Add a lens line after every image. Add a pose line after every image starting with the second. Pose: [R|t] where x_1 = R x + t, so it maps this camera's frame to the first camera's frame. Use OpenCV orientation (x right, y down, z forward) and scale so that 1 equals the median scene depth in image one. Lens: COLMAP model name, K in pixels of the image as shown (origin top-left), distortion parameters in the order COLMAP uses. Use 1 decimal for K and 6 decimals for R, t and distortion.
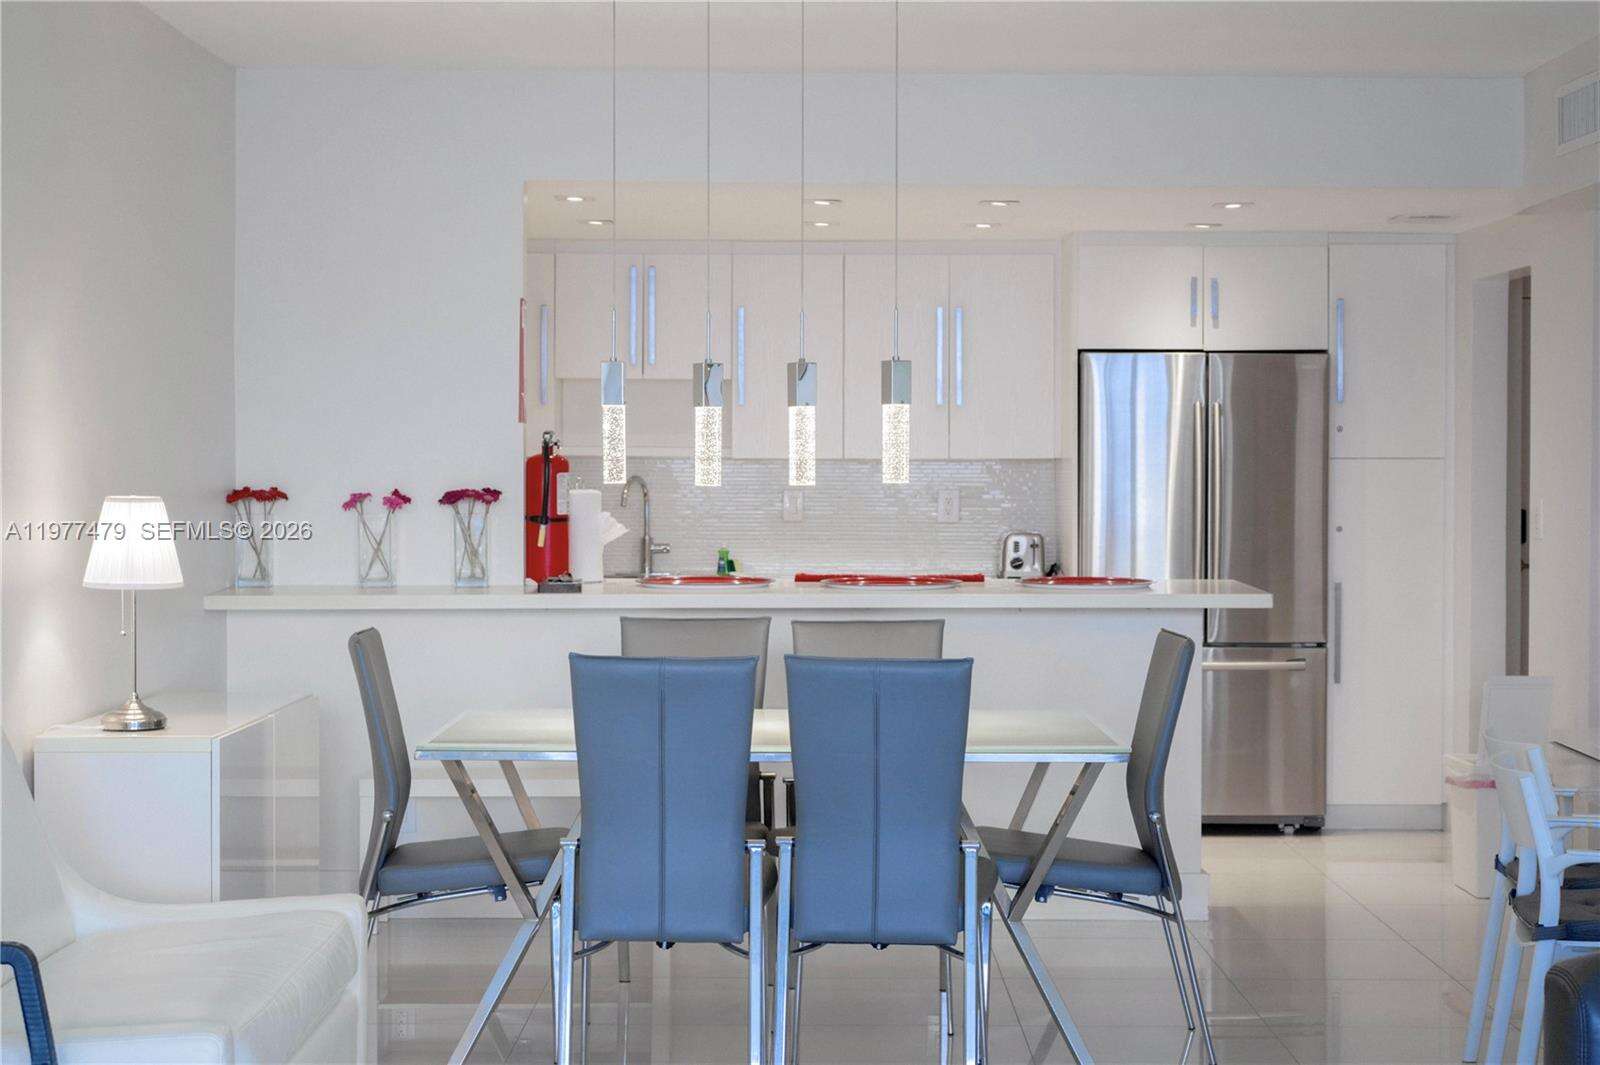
lens RADIAL K [[2715.0, 0, 800.0], [0, 2715.0, 532.5], [0, 0, 1]] dist [0.013279, -0.061185]
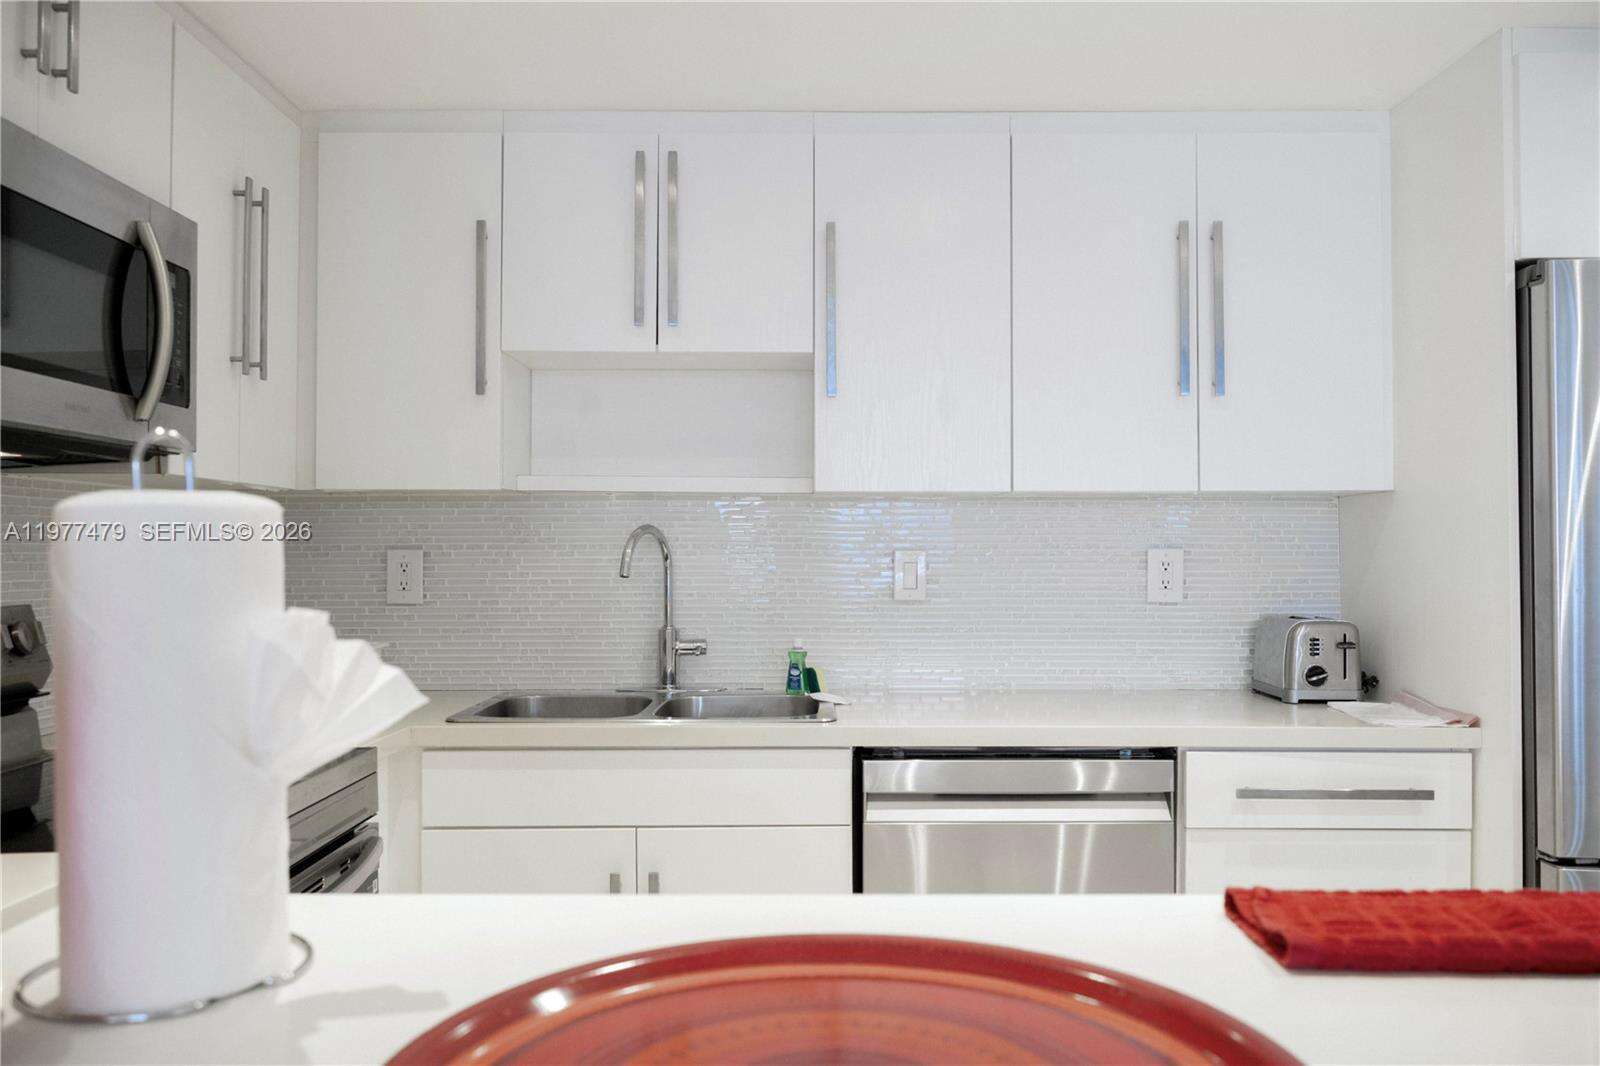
lens RADIAL K [[1330.4, 0, 800.0], [0, 1330.4, 533.0], [0, 0, 1]] dist [0.044247, 0.002559]
pose [[0.999992, -0.002443, 0.003063, -0.035555], [0.002571, 0.999103, -0.042271, -0.008659], [-0.002957, 0.042279, 0.999101, 0.887713]]
